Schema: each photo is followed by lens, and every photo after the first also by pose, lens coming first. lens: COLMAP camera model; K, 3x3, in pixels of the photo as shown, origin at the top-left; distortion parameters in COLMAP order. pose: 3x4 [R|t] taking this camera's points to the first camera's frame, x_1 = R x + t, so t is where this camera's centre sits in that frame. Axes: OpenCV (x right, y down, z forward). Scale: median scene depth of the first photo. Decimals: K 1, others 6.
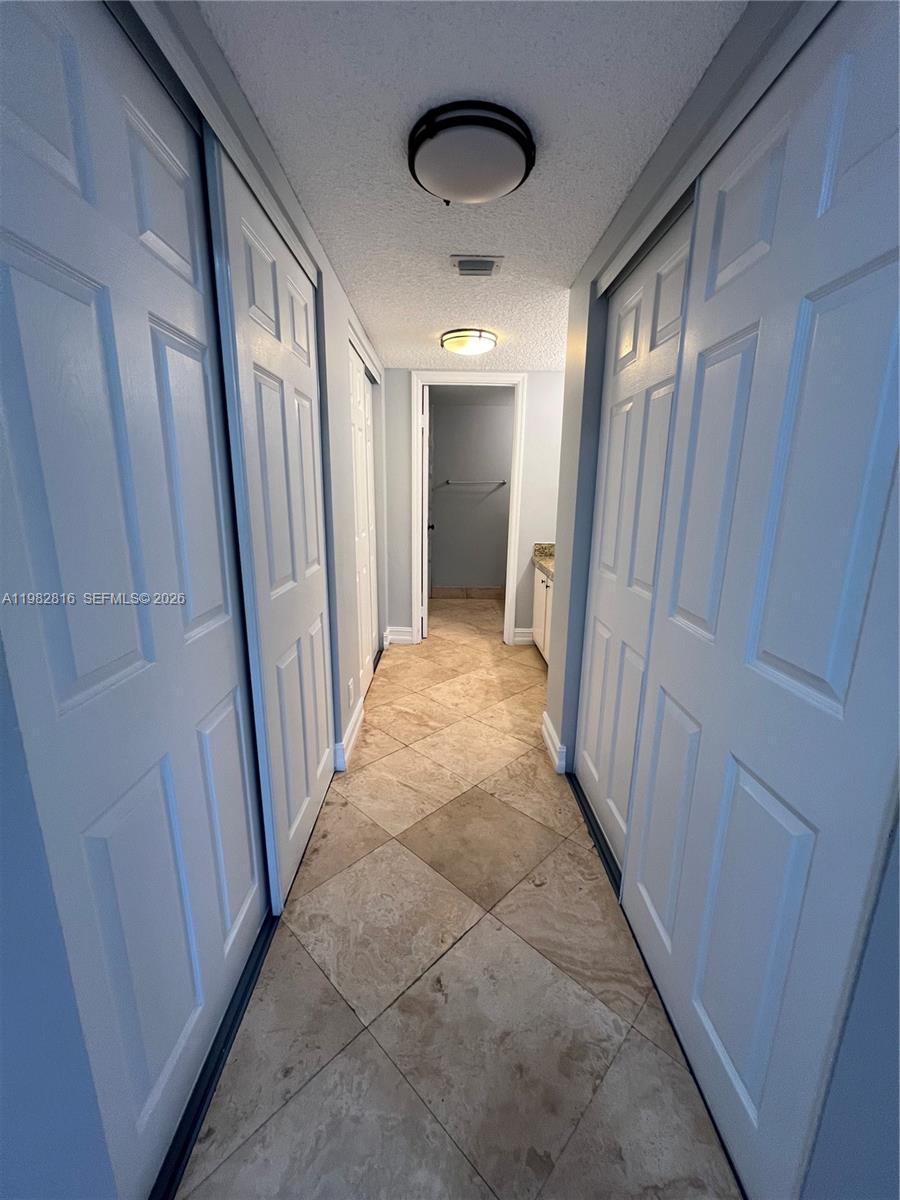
lens RADIAL K [[484.3, 0, 450.3], [0, 484.3, 601.7], [0, 0, 1]] dist [0.000629, -0.000257]
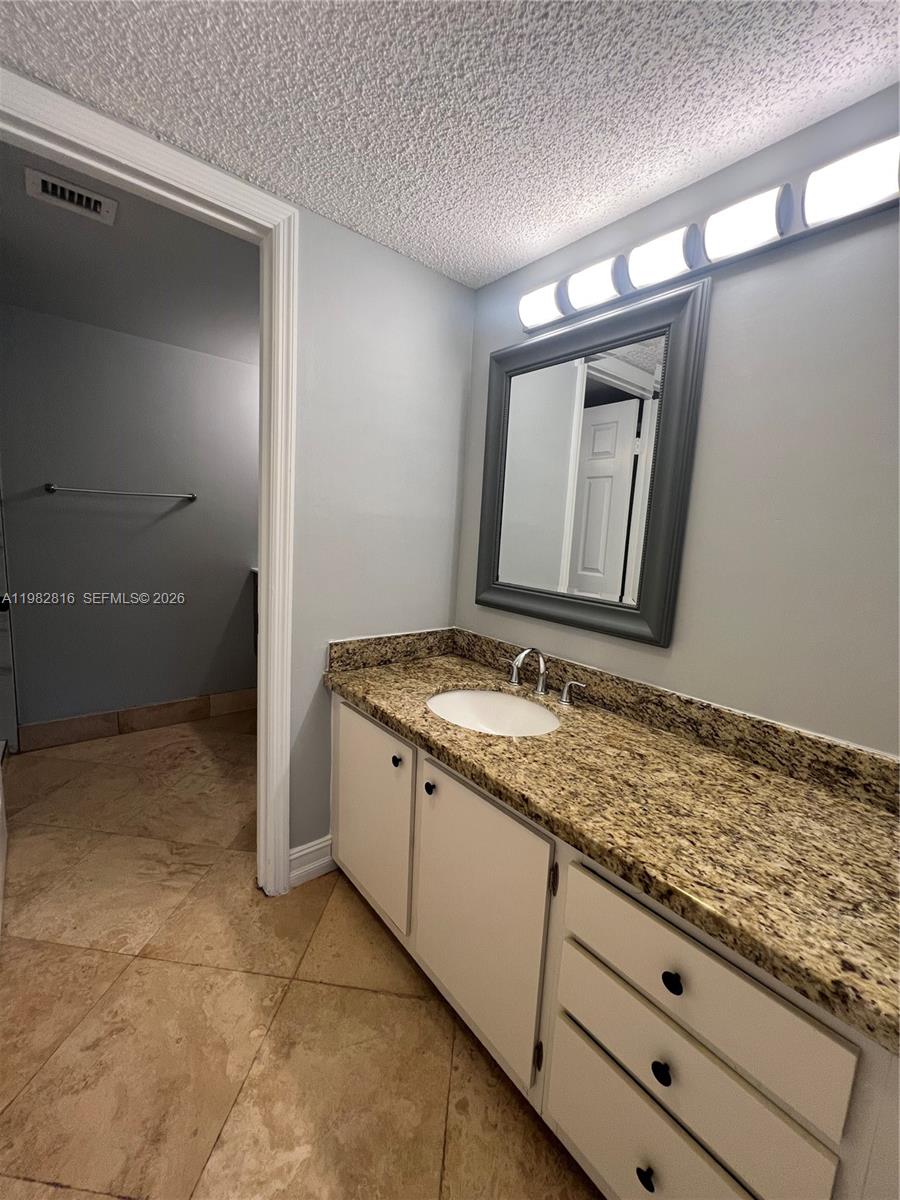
lens RADIAL K [[484.3, 0, 453.7], [0, 484.3, 594.8], [0, 0, 1]] dist [0.000629, -0.000257]
pose [[0.778100, -0.059424, 0.625324, -0.001143], [0.101677, 0.994302, -0.032031, -0.132409], [-0.619857, 0.088505, 0.779708, 0.585056]]
